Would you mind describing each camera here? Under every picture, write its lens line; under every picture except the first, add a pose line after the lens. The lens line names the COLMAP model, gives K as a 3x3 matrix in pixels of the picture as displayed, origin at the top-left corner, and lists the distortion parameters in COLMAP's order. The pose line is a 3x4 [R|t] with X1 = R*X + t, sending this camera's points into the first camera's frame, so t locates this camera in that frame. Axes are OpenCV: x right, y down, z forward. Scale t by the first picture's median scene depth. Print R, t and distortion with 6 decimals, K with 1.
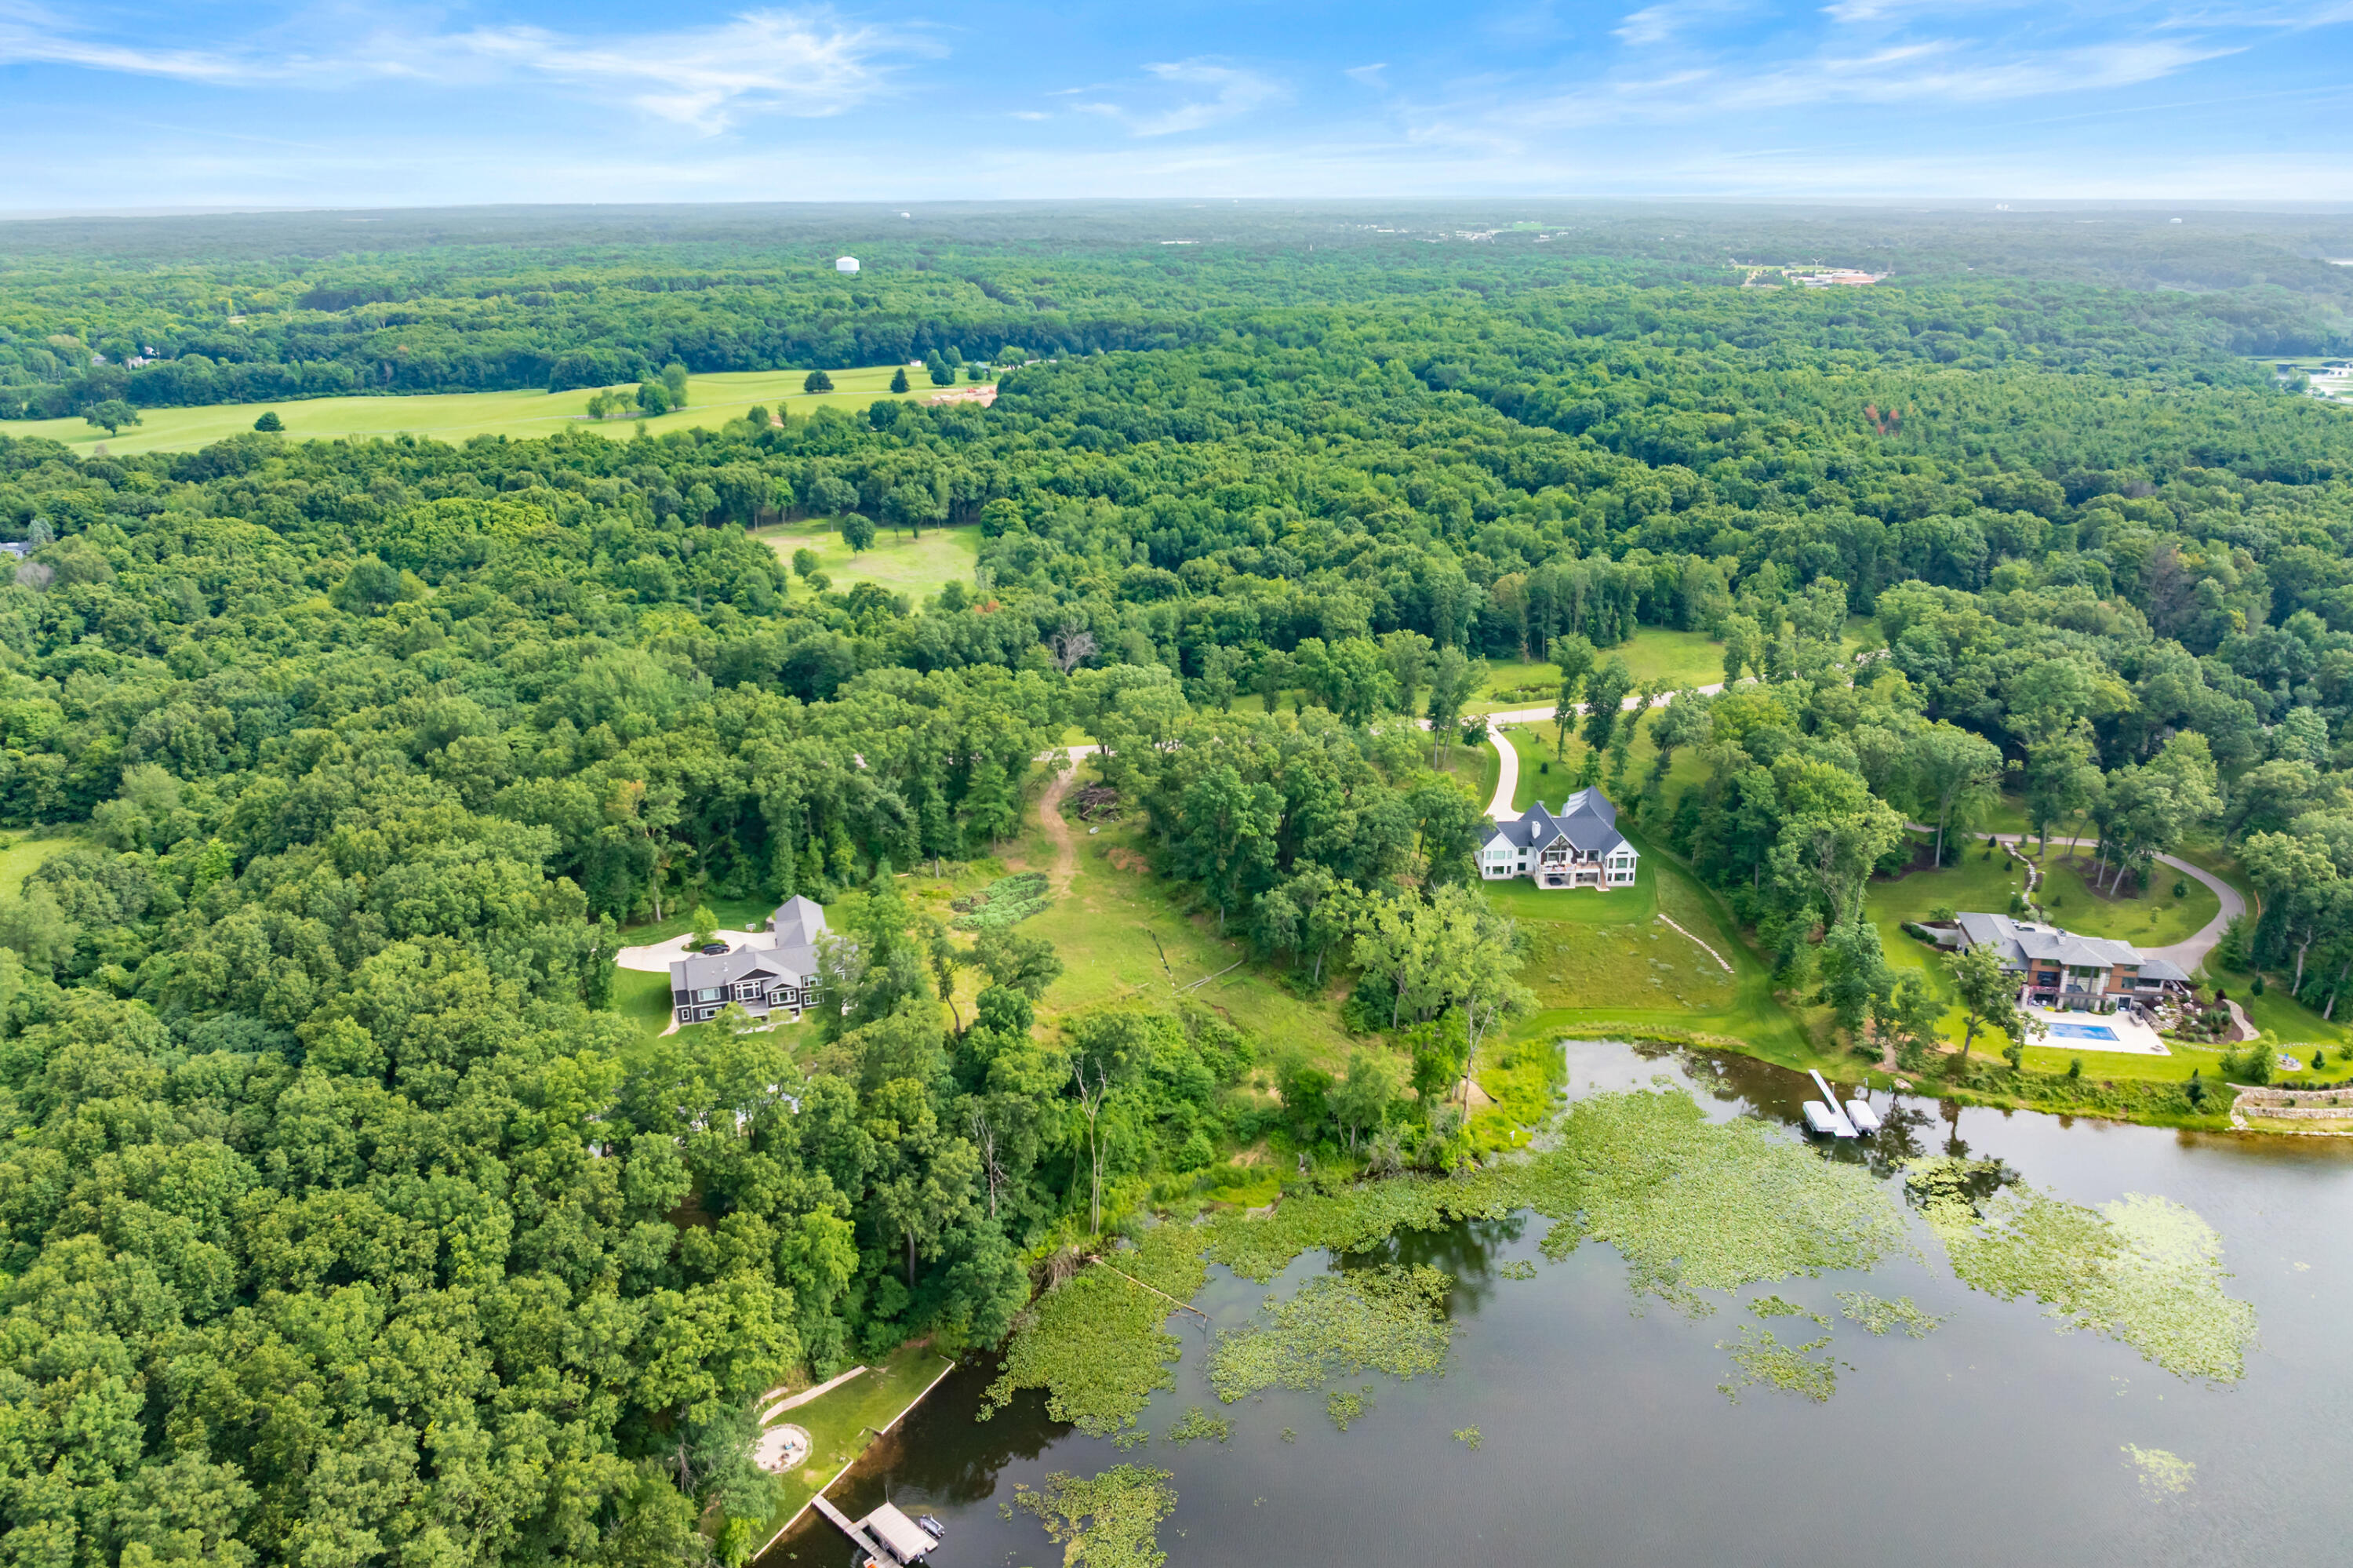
lens RADIAL K [[1710.0, 0, 1220.0], [0, 1710.0, 780.6], [0, 0, 1]] dist [-0.013138, -0.004981]
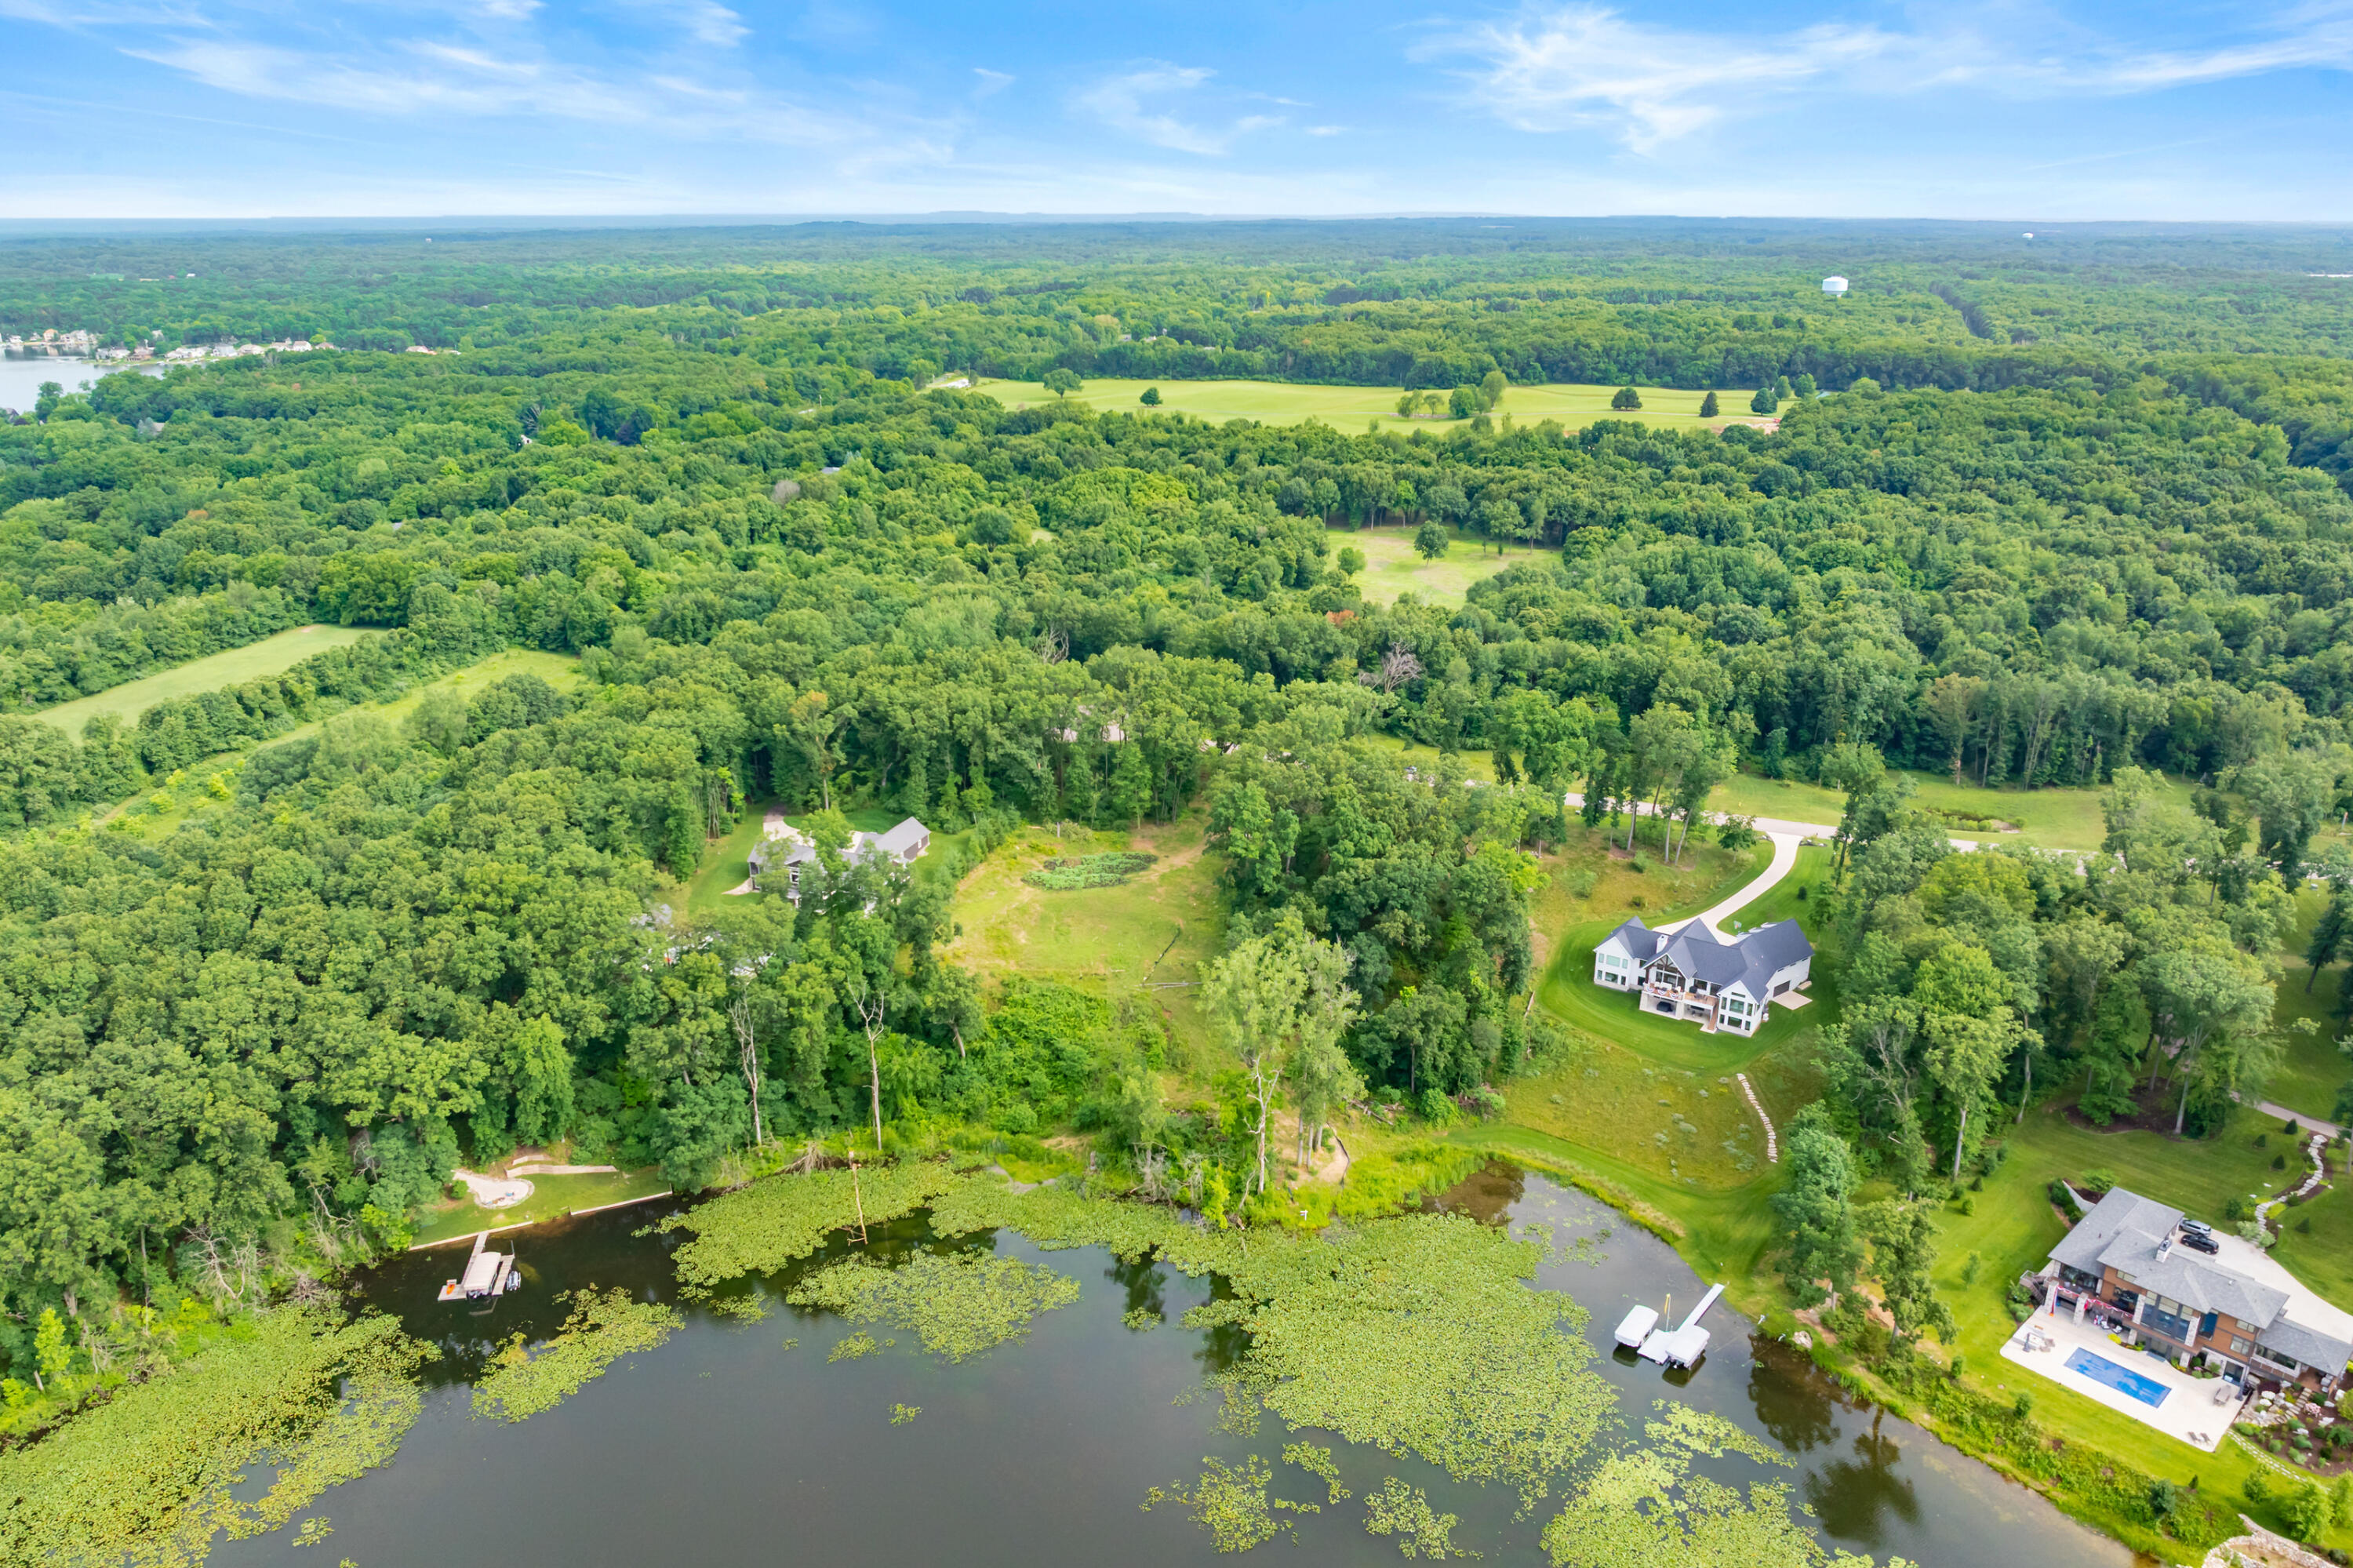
lens RADIAL K [[1748.2, 0, 1176.5], [0, 1748.2, 784.0], [0, 0, 1]] dist [-0.017585, 0.000015]
pose [[0.786821, 0.201790, -0.583261, 0.522145], [-0.208459, 0.976393, 0.056589, -0.052762], [0.580911, 0.077060, 0.810311, 0.135789]]
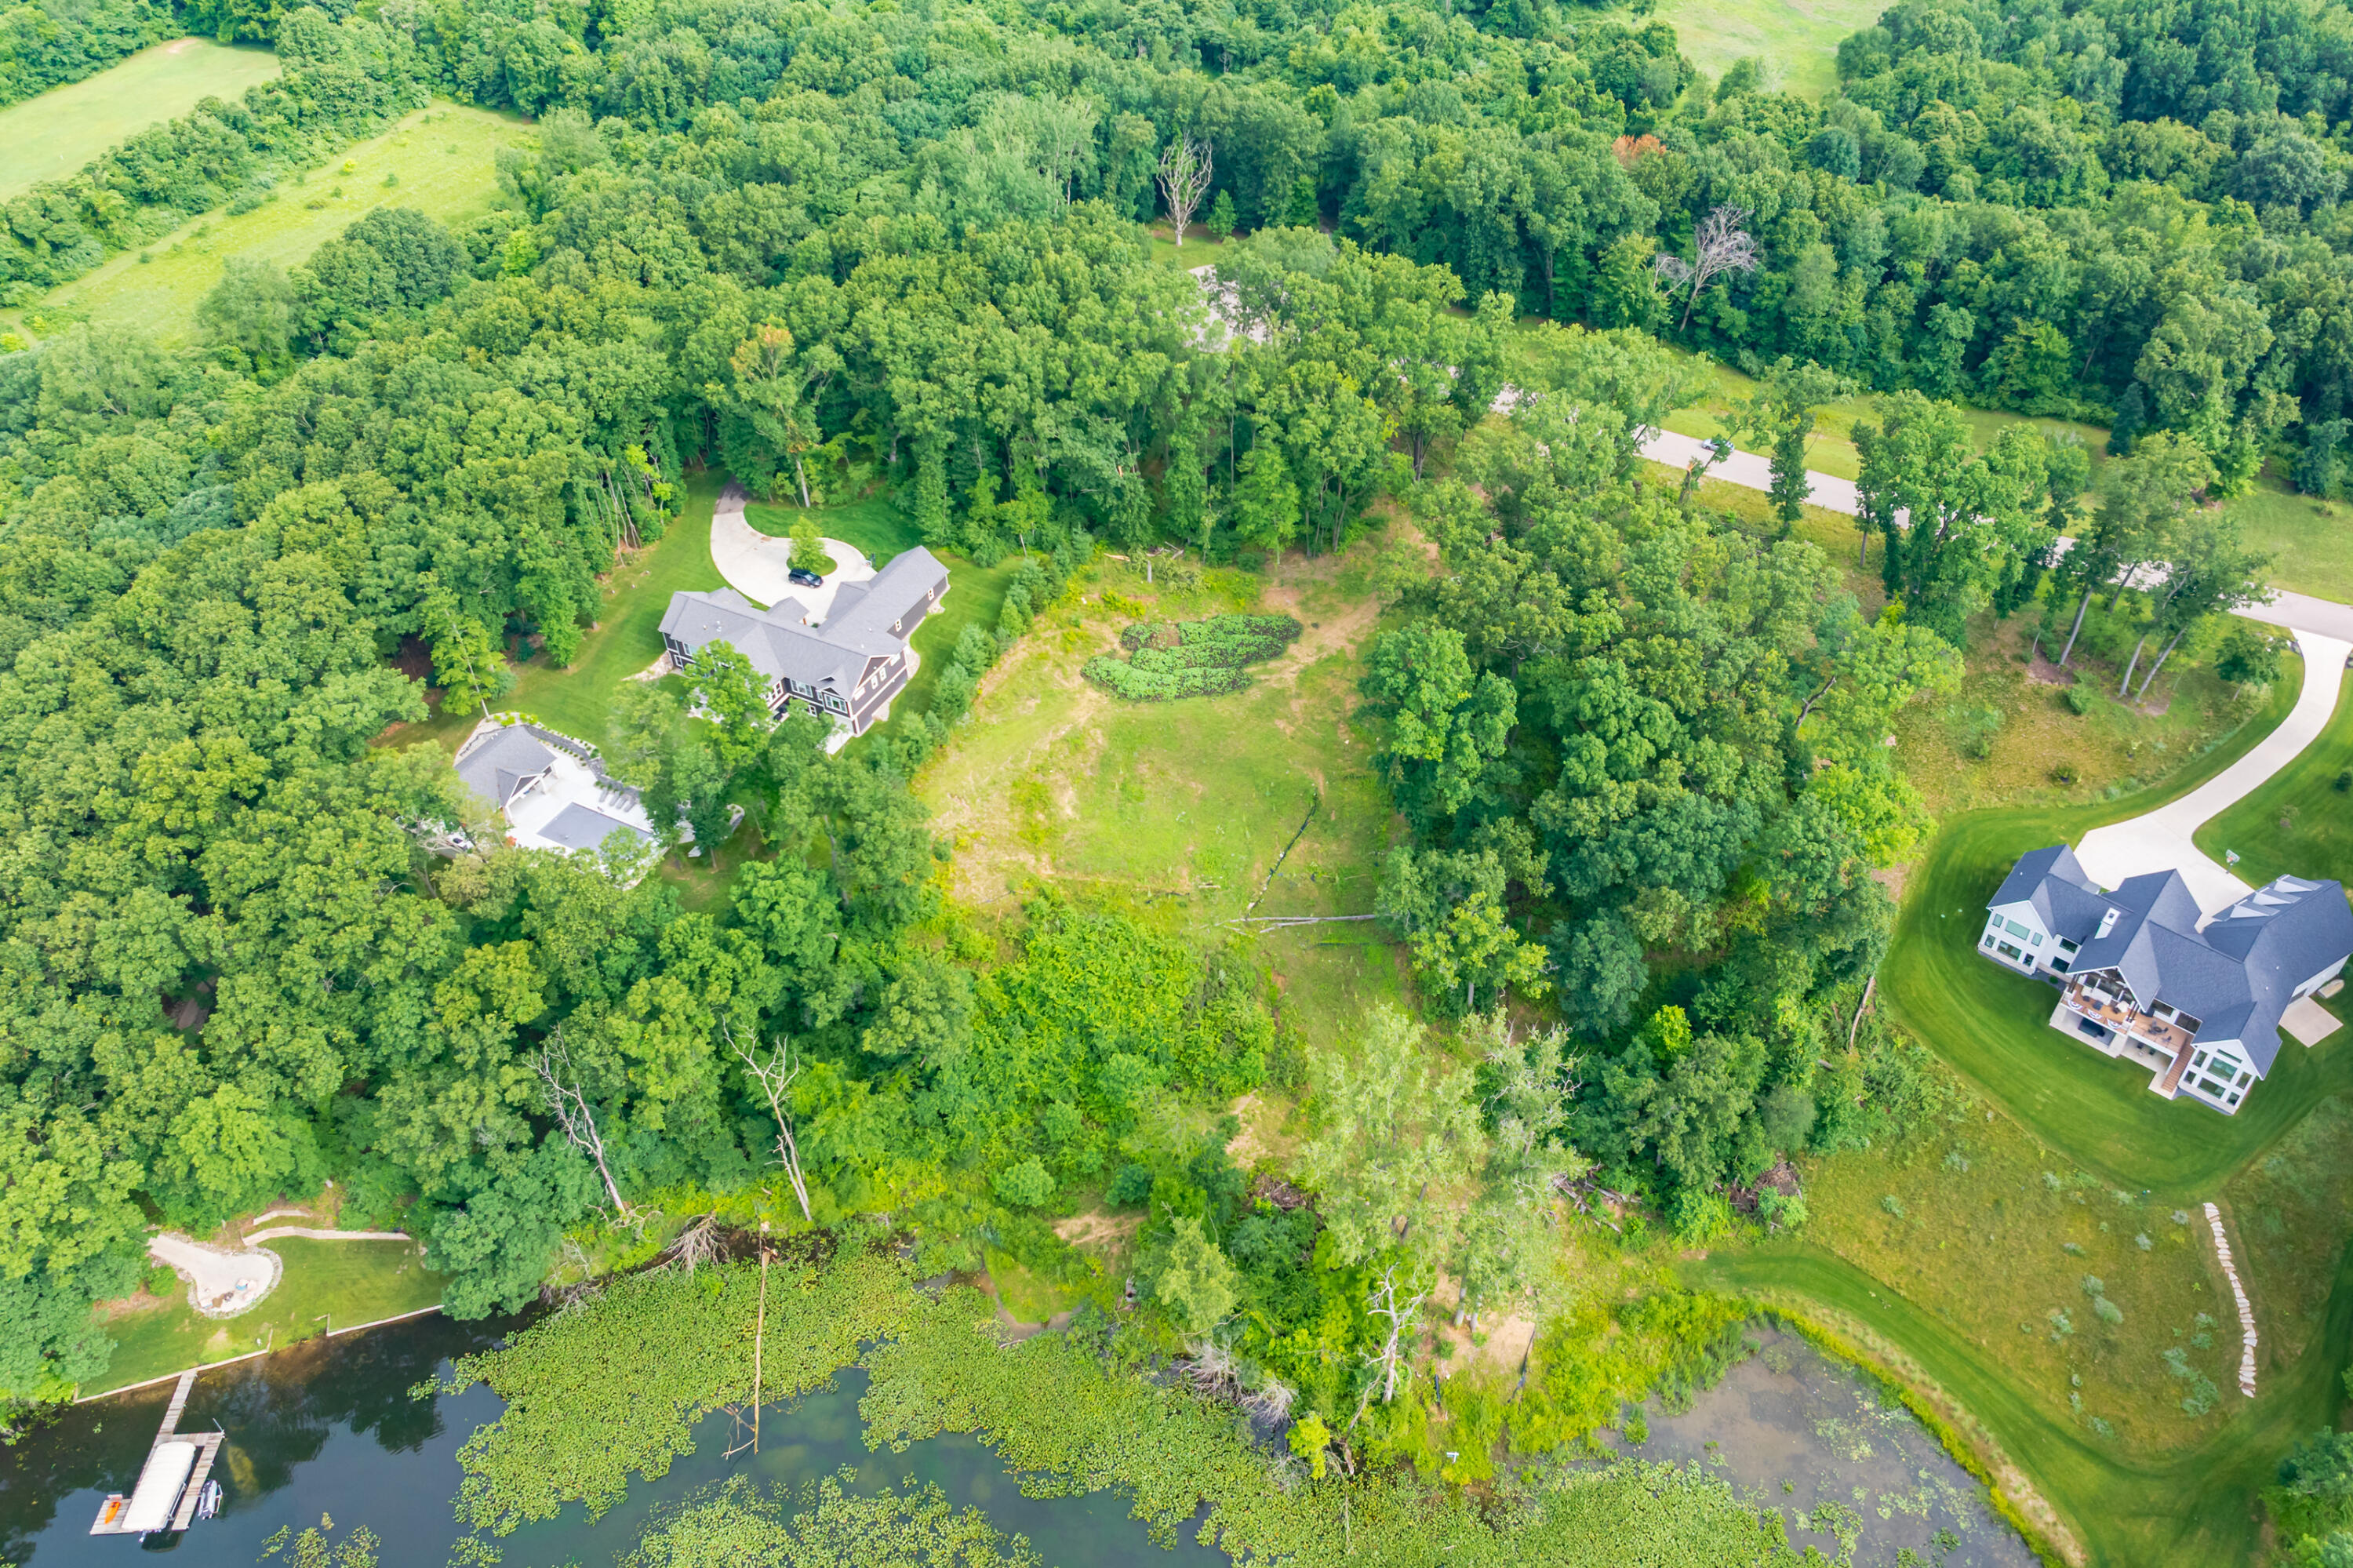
lens RADIAL K [[1822.5, 0, 1256.5], [0, 1822.5, 754.0], [0, 0, 1]] dist [-0.032586, 0.028142]
pose [[0.718986, 0.455479, -0.524974, 0.280857], [-0.231866, 0.869251, 0.436625, -0.210180], [0.655208, -0.192204, 0.730589, 0.459686]]
